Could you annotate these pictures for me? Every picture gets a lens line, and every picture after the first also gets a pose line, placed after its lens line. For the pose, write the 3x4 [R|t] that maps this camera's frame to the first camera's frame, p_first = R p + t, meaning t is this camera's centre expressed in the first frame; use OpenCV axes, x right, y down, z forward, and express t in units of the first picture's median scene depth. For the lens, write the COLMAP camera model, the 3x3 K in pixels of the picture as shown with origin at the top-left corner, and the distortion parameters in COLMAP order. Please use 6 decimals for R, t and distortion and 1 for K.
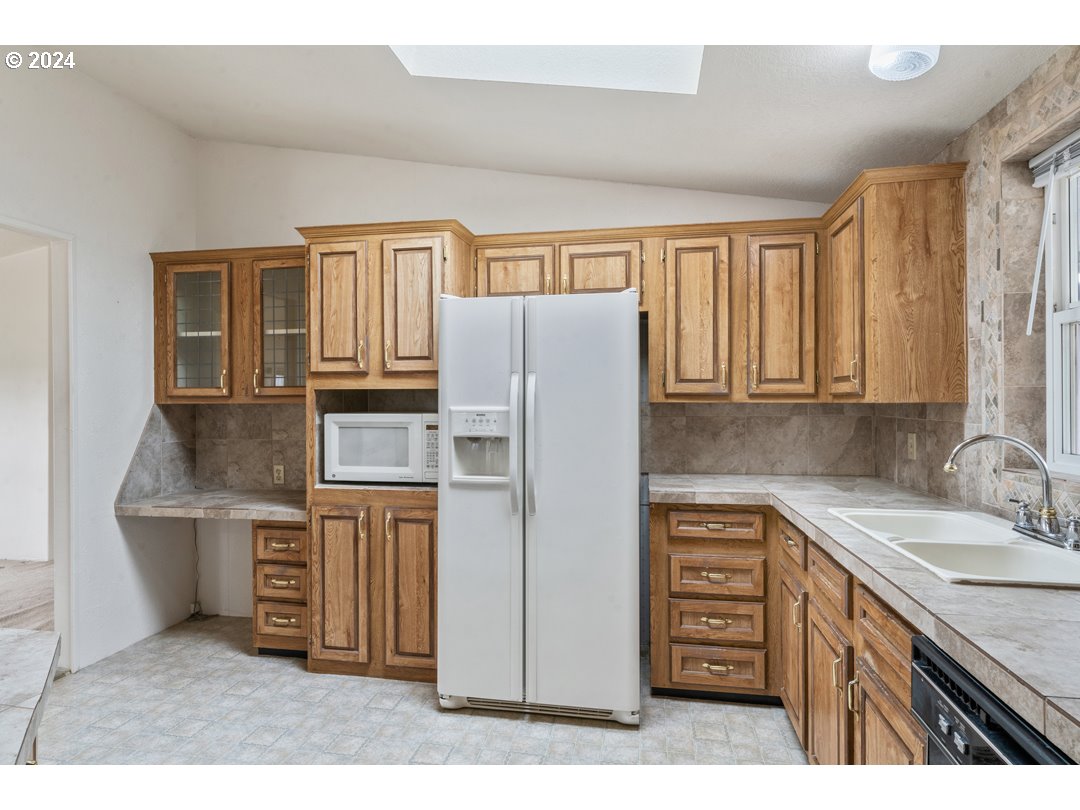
lens RADIAL K [[608.5, 0, 538.3], [0, 608.5, 397.9], [0, 0, 1]] dist [0.001306, 0.000181]
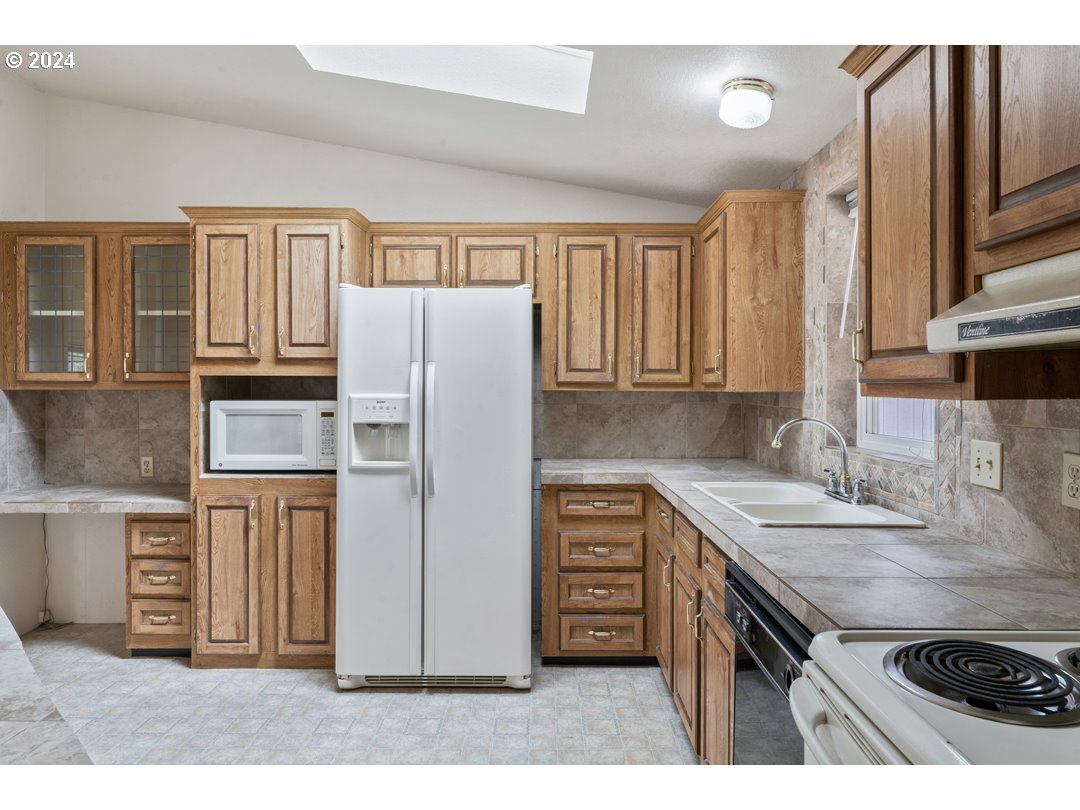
lens RADIAL K [[698.7, 0, 545.0], [0, 698.7, 394.4], [0, 0, 1]] dist [0.000182, 0.000580]
pose [[0.983856, 0.002971, 0.178939, -0.029627], [-0.005768, 0.999869, 0.015111, -0.004140], [-0.178871, -0.015899, 0.983744, -0.196935]]
